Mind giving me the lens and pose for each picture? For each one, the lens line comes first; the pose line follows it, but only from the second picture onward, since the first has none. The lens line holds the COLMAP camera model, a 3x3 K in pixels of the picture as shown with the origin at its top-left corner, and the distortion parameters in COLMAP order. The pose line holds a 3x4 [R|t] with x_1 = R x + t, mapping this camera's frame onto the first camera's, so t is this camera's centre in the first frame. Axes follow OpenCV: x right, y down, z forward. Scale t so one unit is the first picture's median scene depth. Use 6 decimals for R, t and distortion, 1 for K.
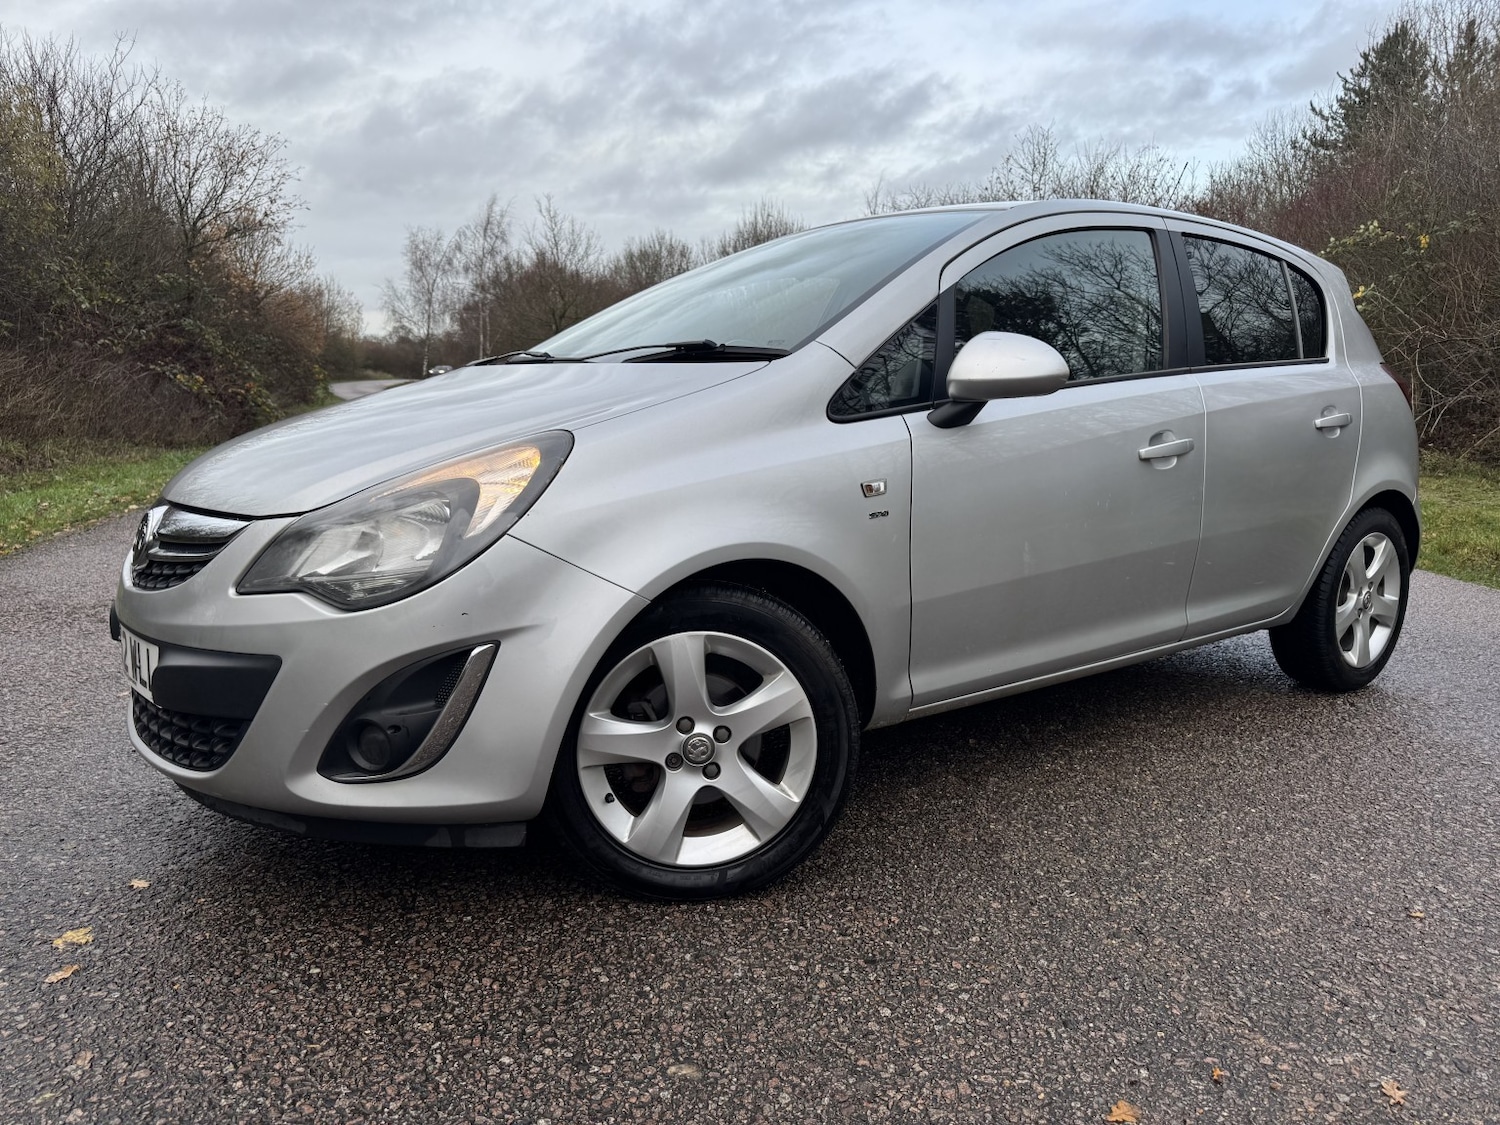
lens RADIAL K [[1065.5, 0, 751.1], [0, 1065.5, 569.2], [0, 0, 1]] dist [0.009204, -0.012191]
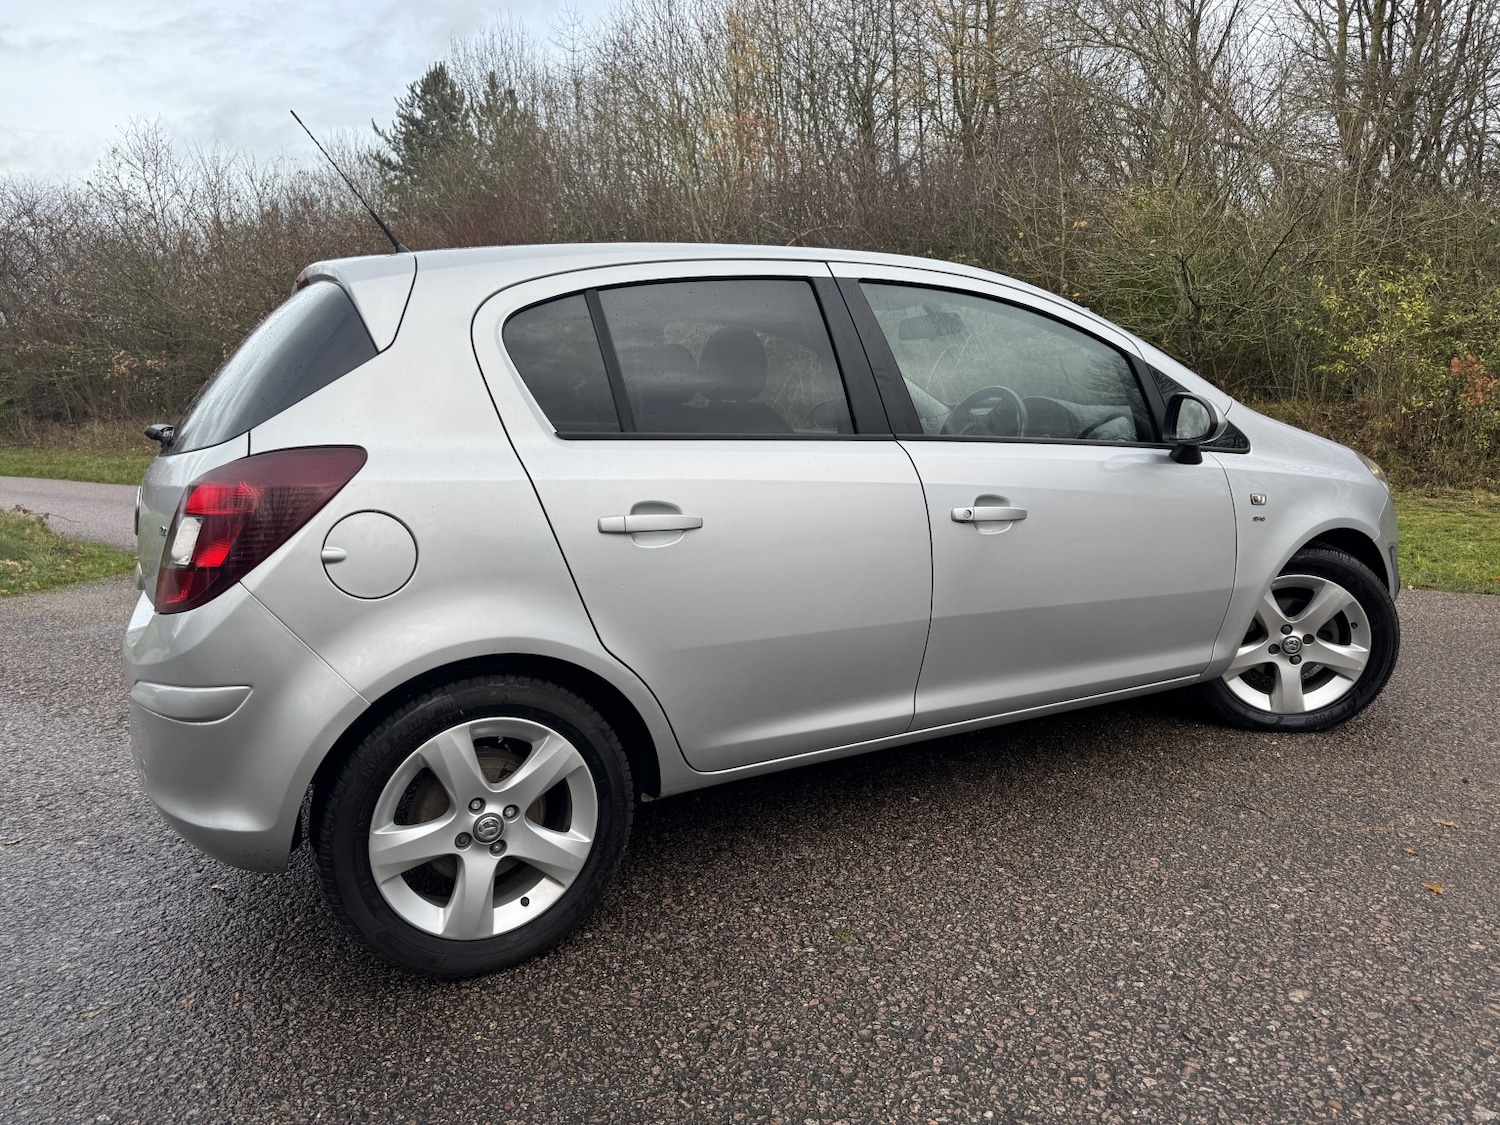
lens RADIAL K [[1065.5, 0, 762.3], [0, 1065.5, 559.9], [0, 0, 1]] dist [0.009204, -0.012191]
pose [[0.689765, -0.153349, 0.707607, -0.560327], [0.161391, 0.985289, 0.056206, -0.108158], [-0.705817, 0.075432, 0.704367, 0.113791]]
